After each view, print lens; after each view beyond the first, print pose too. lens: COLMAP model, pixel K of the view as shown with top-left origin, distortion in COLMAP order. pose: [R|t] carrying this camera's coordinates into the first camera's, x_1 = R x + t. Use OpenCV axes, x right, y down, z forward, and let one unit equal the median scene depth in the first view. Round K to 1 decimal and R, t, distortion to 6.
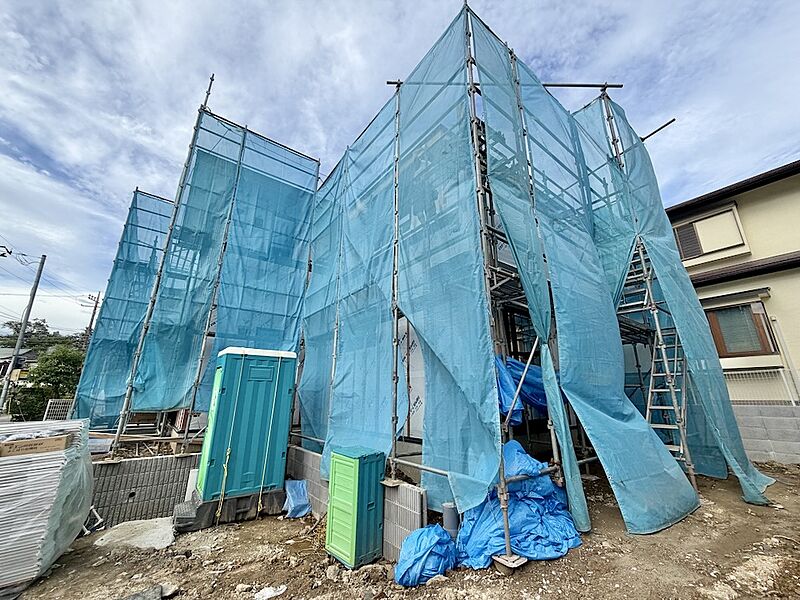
lens RADIAL K [[317.2, 0, 402.2], [0, 317.2, 300.8], [0, 0, 1]] dist [-0.001976, 0.000589]
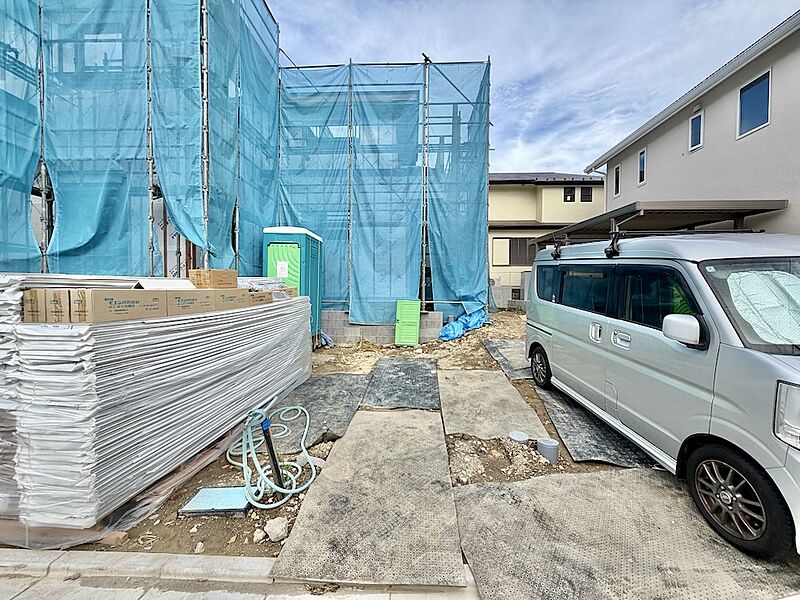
lens RADIAL K [[318.5, 0, 403.3], [0, 318.5, 300.7], [0, 0, 1]] dist [0.000878, 0.000470]
pose [[0.641957, -0.017740, 0.766535, -1.319691], [-0.229010, 0.949662, 0.213769, 0.059136], [-0.731742, -0.312775, 0.605579, -0.125629]]
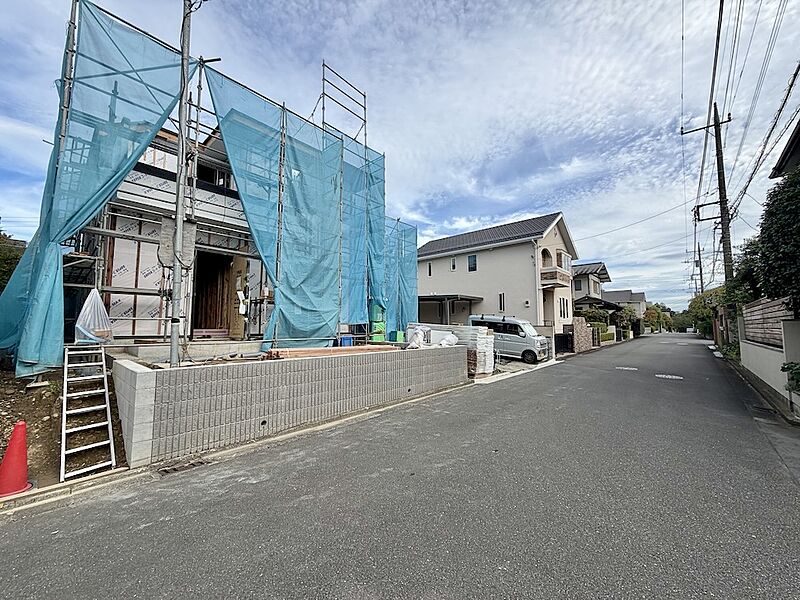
lens RADIAL K [[317.2, 0, 402.2], [0, 317.2, 300.8], [0, 0, 1]] dist [-0.001976, 0.000589]
pose [[-0.176823, 0.073722, 0.981478, -3.293290], [-0.292053, 0.948349, -0.123850, 0.470173], [-0.939914, -0.308543, -0.146159, 1.318891]]
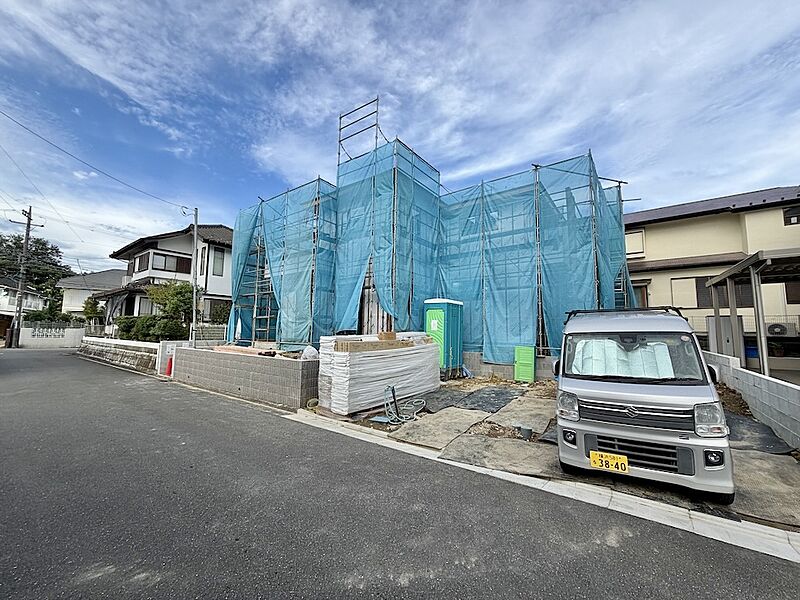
lens RADIAL K [[318.5, 0, 403.3], [0, 318.5, 300.7], [0, 0, 1]] dist [0.000878, 0.000470]
pose [[0.962252, 0.036452, 0.269708, -1.409930], [-0.089715, 0.978085, 0.187887, -0.208627], [-0.256948, -0.204991, 0.944434, -0.848038]]
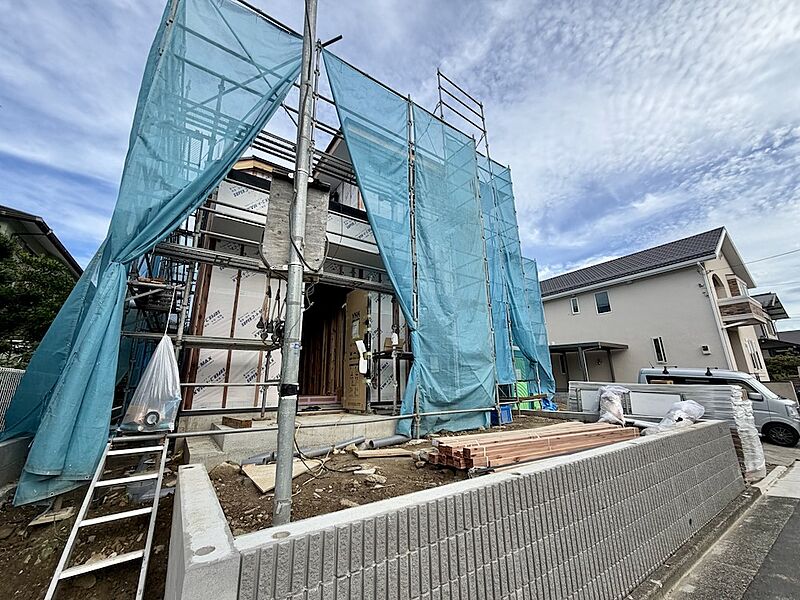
lens RADIAL K [[317.2, 0, 402.2], [0, 317.2, 300.8], [0, 0, 1]] dist [-0.001976, 0.000589]
pose [[0.057719, 0.254449, 0.965362, -2.676906], [-0.277368, 0.932992, -0.229333, 0.550844], [-0.959028, -0.254524, 0.124427, 1.627351]]
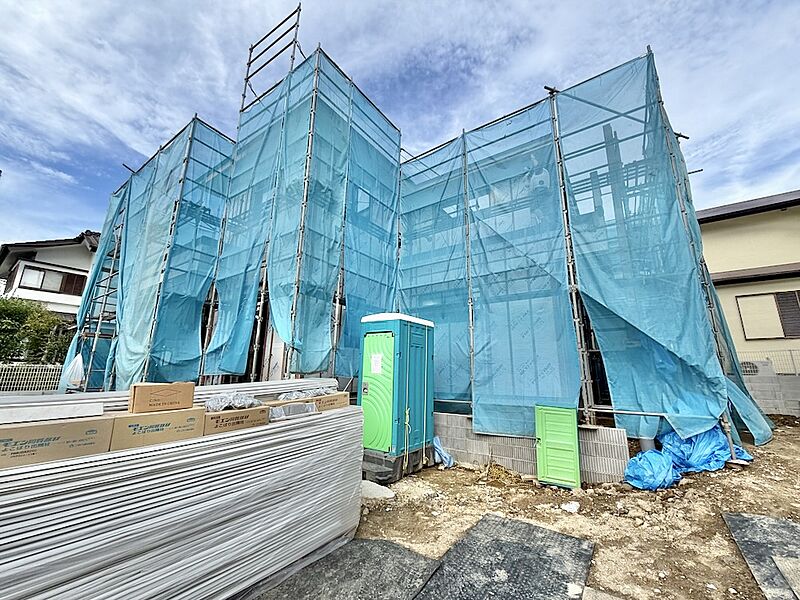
lens RADIAL K [[318.5, 0, 403.3], [0, 318.5, 300.7], [0, 0, 1]] dist [0.000878, 0.000470]
pose [[0.954231, 0.072754, 0.290085, -0.880131], [-0.094696, 0.993554, 0.062314, 0.036888], [-0.283682, -0.086932, 0.954970, 0.009063]]
